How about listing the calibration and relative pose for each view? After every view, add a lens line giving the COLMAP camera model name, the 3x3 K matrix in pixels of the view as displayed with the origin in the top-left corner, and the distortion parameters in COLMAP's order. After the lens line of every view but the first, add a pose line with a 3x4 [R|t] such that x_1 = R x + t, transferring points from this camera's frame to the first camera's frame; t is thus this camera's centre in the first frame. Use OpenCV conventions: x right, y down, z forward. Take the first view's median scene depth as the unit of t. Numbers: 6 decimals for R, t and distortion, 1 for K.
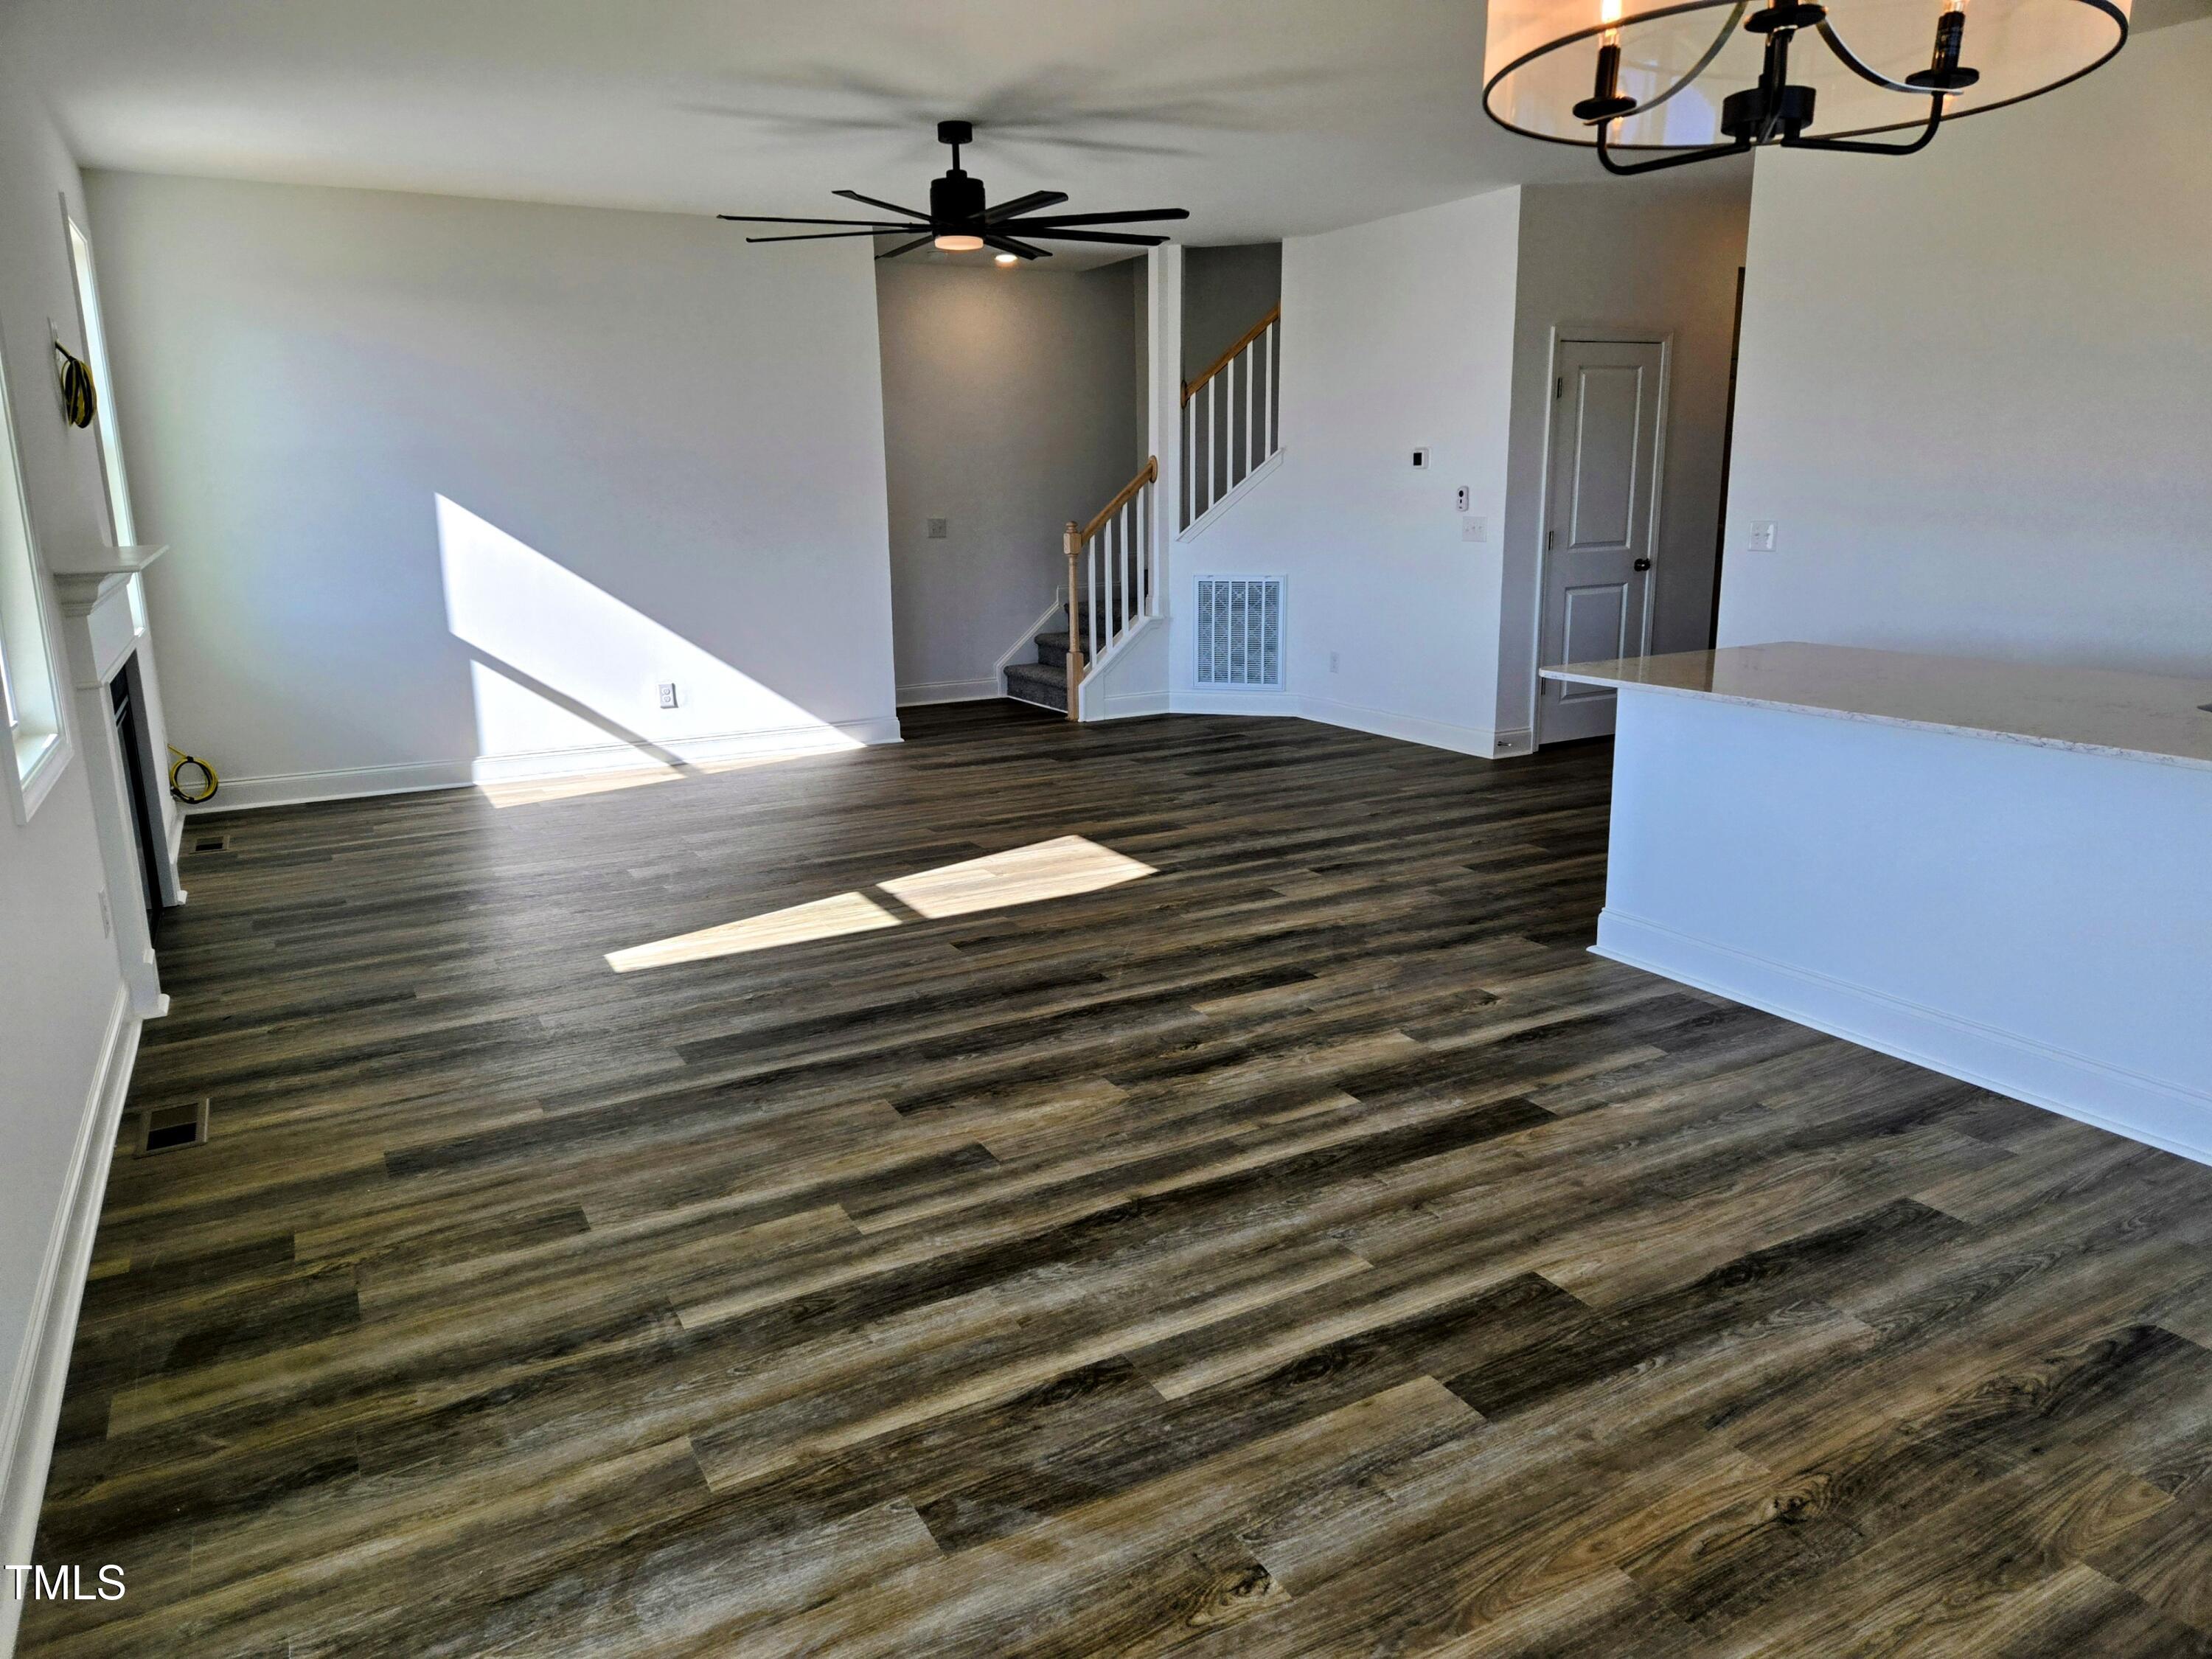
lens RADIAL K [[1495.7, 0, 1112.5], [0, 1495.7, 830.3], [0, 0, 1]] dist [0.029081, -0.007869]
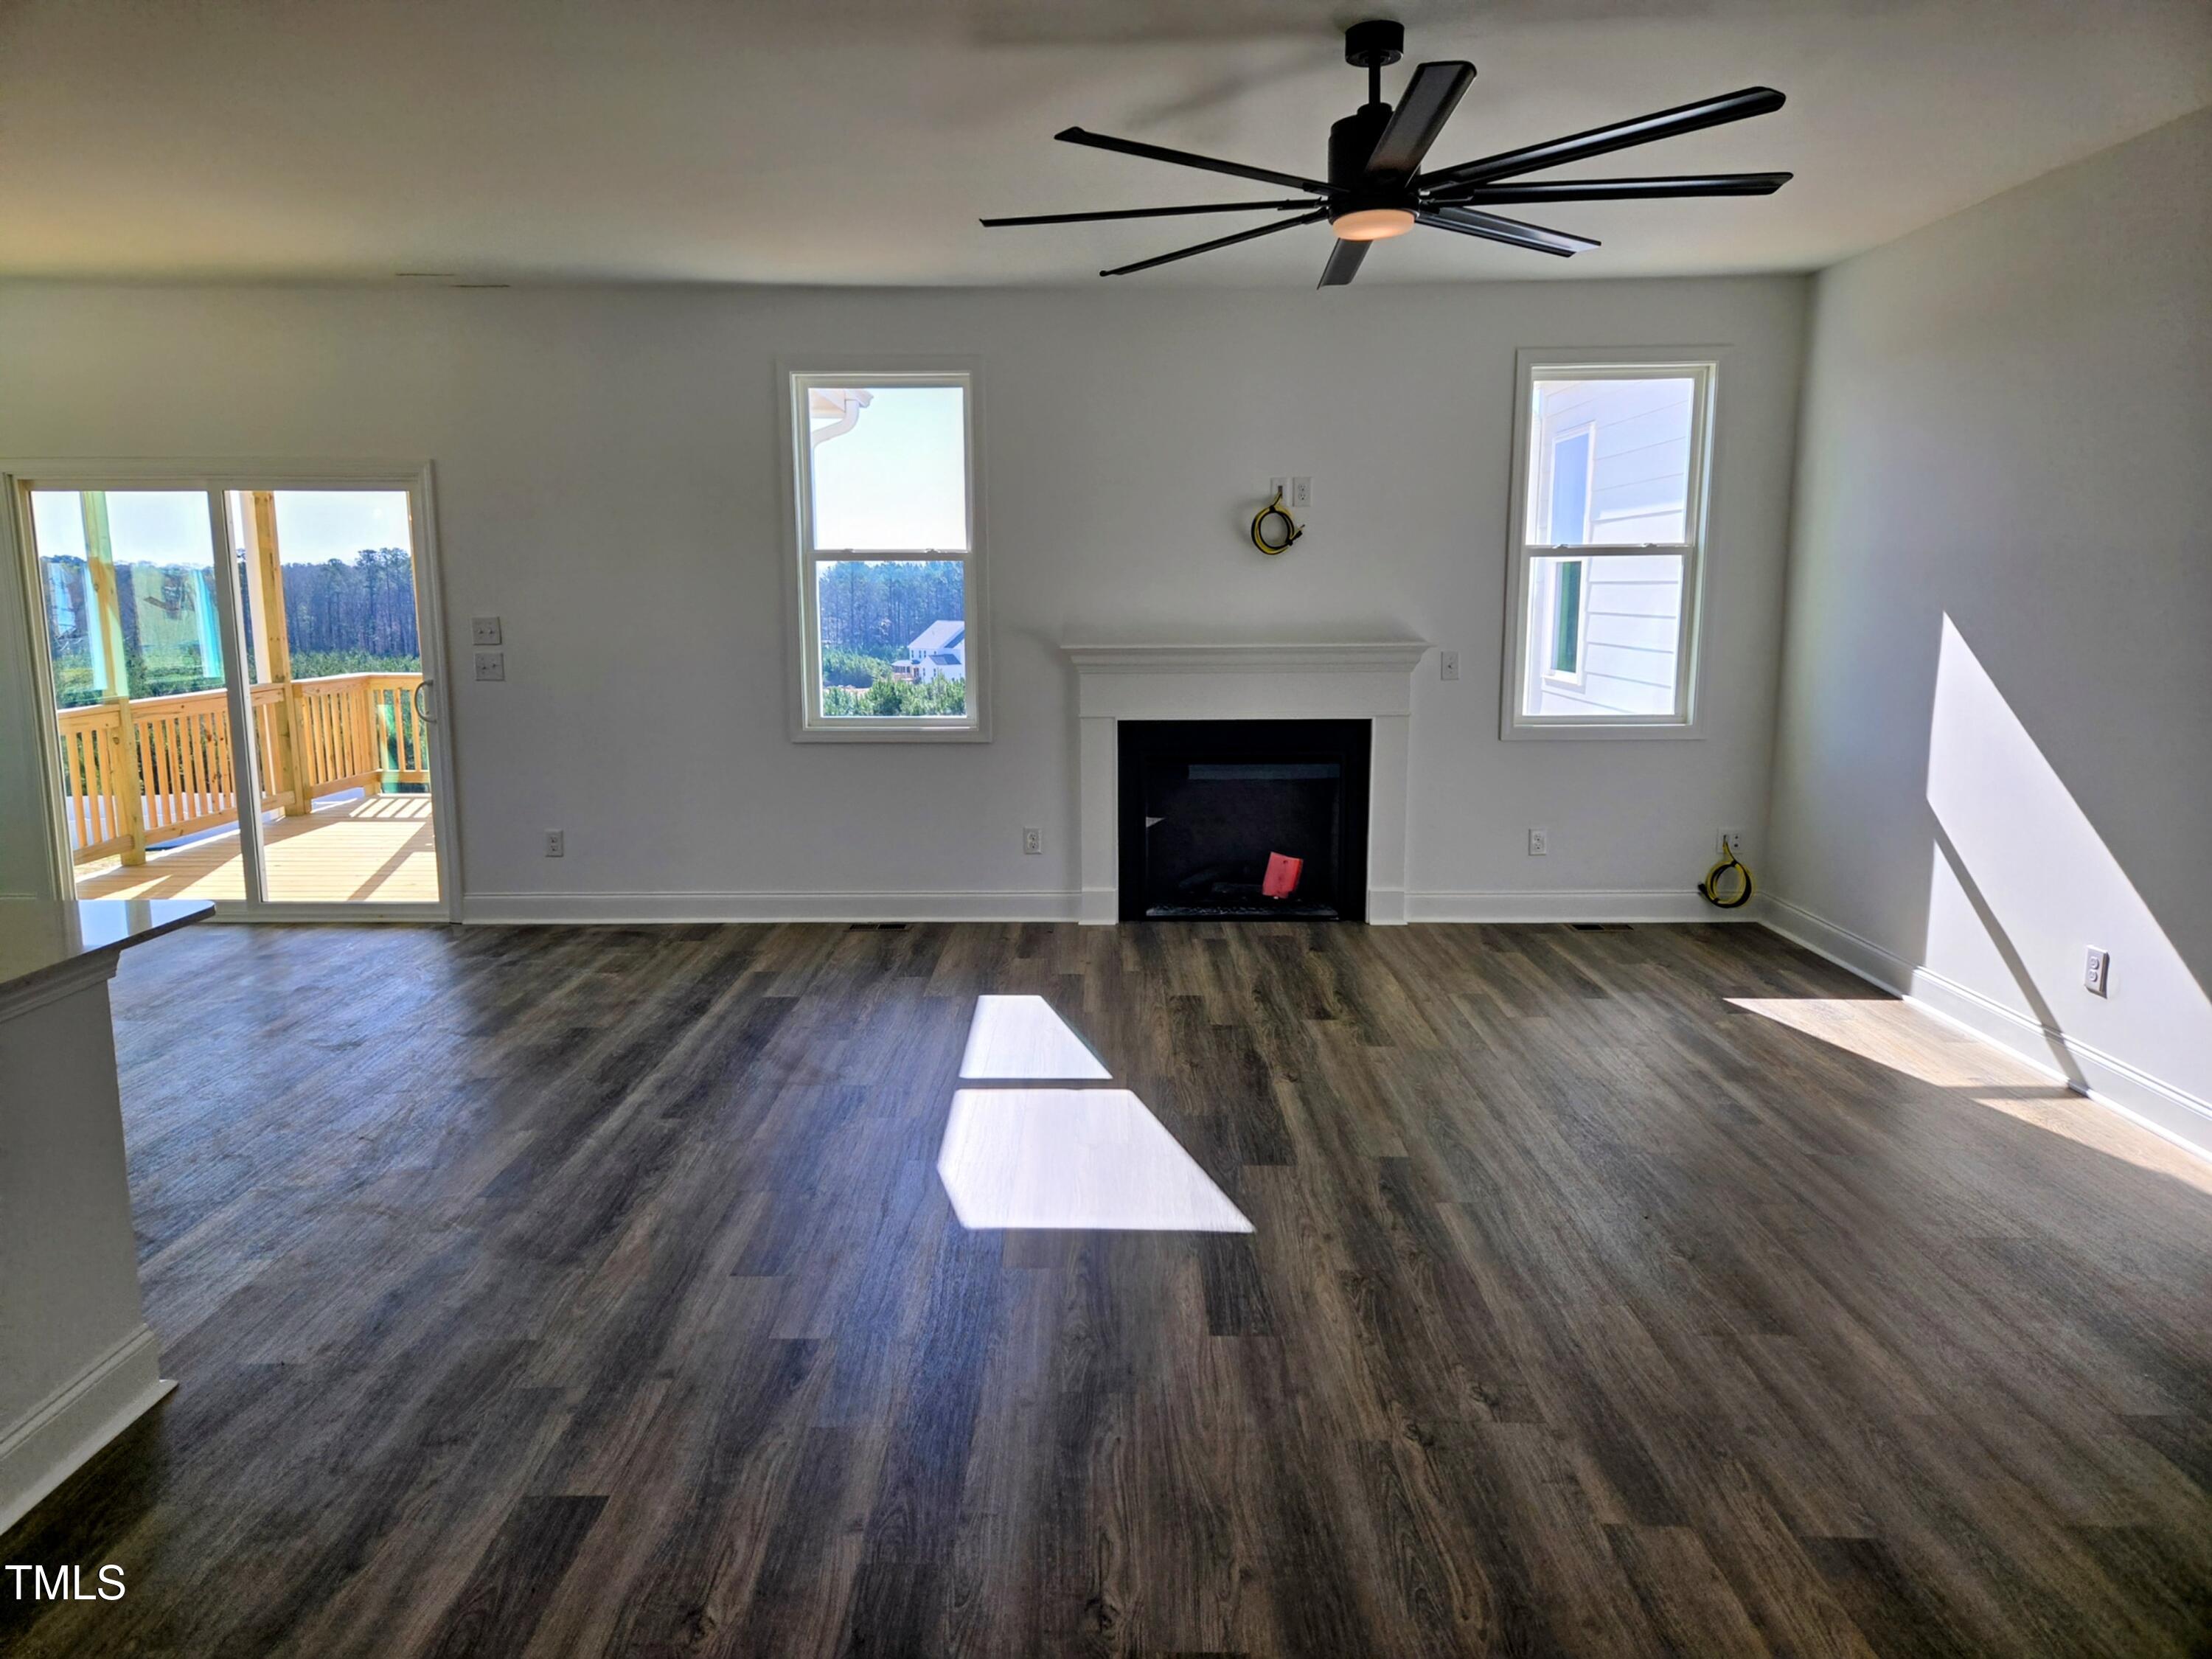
lens RADIAL K [[1495.7, 0, 1106.9], [0, 1495.7, 816.8], [0, 0, 1]] dist [0.029081, -0.007869]
pose [[-0.502629, 0.157168, -0.850095, 0.637300], [-0.189747, 0.939300, 0.285851, -0.410341], [0.843422, 0.304980, -0.442297, 1.572943]]
